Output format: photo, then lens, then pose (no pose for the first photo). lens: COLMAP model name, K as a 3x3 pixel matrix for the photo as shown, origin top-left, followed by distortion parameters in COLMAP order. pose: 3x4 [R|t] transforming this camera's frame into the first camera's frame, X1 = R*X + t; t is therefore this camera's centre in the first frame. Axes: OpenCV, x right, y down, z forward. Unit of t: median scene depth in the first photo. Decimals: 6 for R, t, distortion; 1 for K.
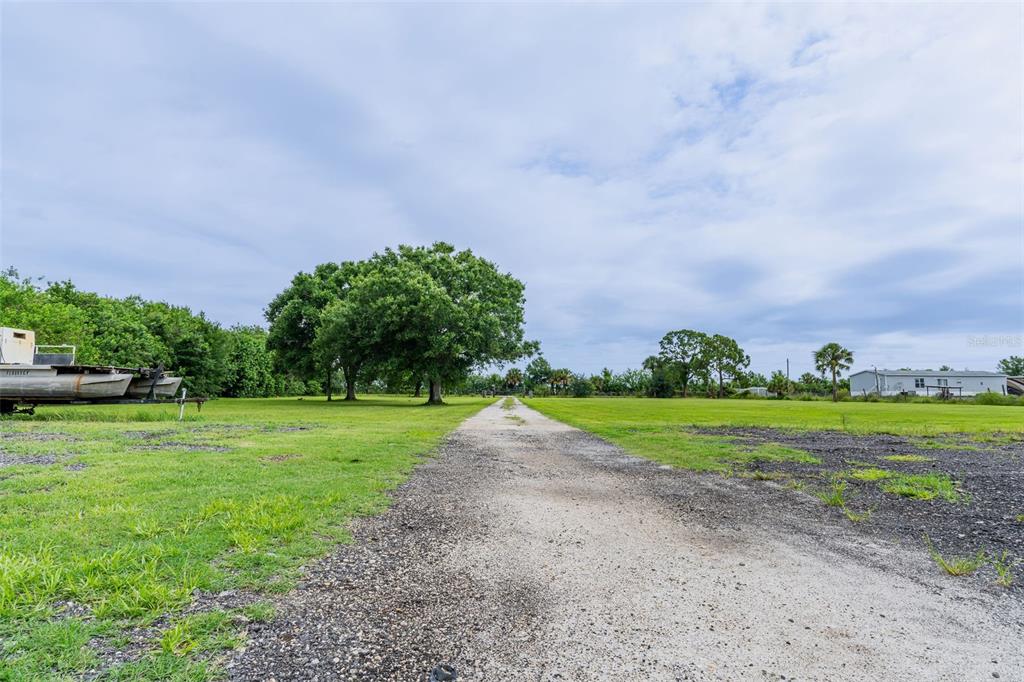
lens RADIAL K [[570.5, 0, 512.0], [0, 570.5, 341.0], [0, 0, 1]] dist [-0.019075, 0.000746]
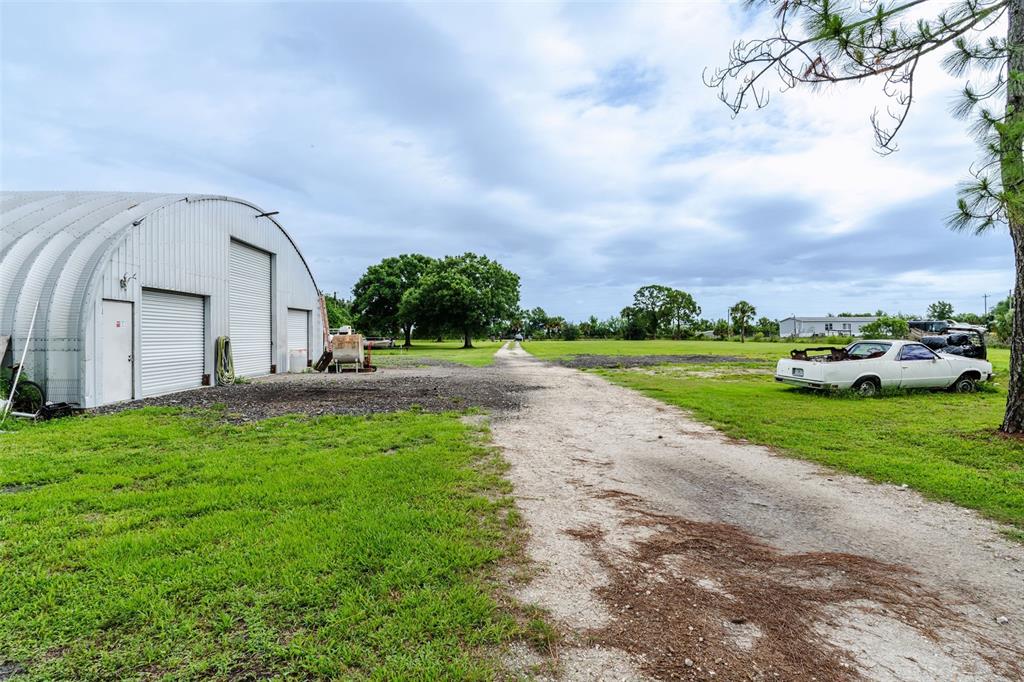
lens RADIAL K [[570.5, 0, 512.0], [0, 570.5, 341.0], [0, 0, 1]] dist [-0.019075, 0.000746]
pose [[0.999880, -0.012186, -0.009542, 0.005225], [0.013089, 0.994779, 0.101207, -0.027854], [0.008259, -0.101320, 0.994820, -0.241657]]
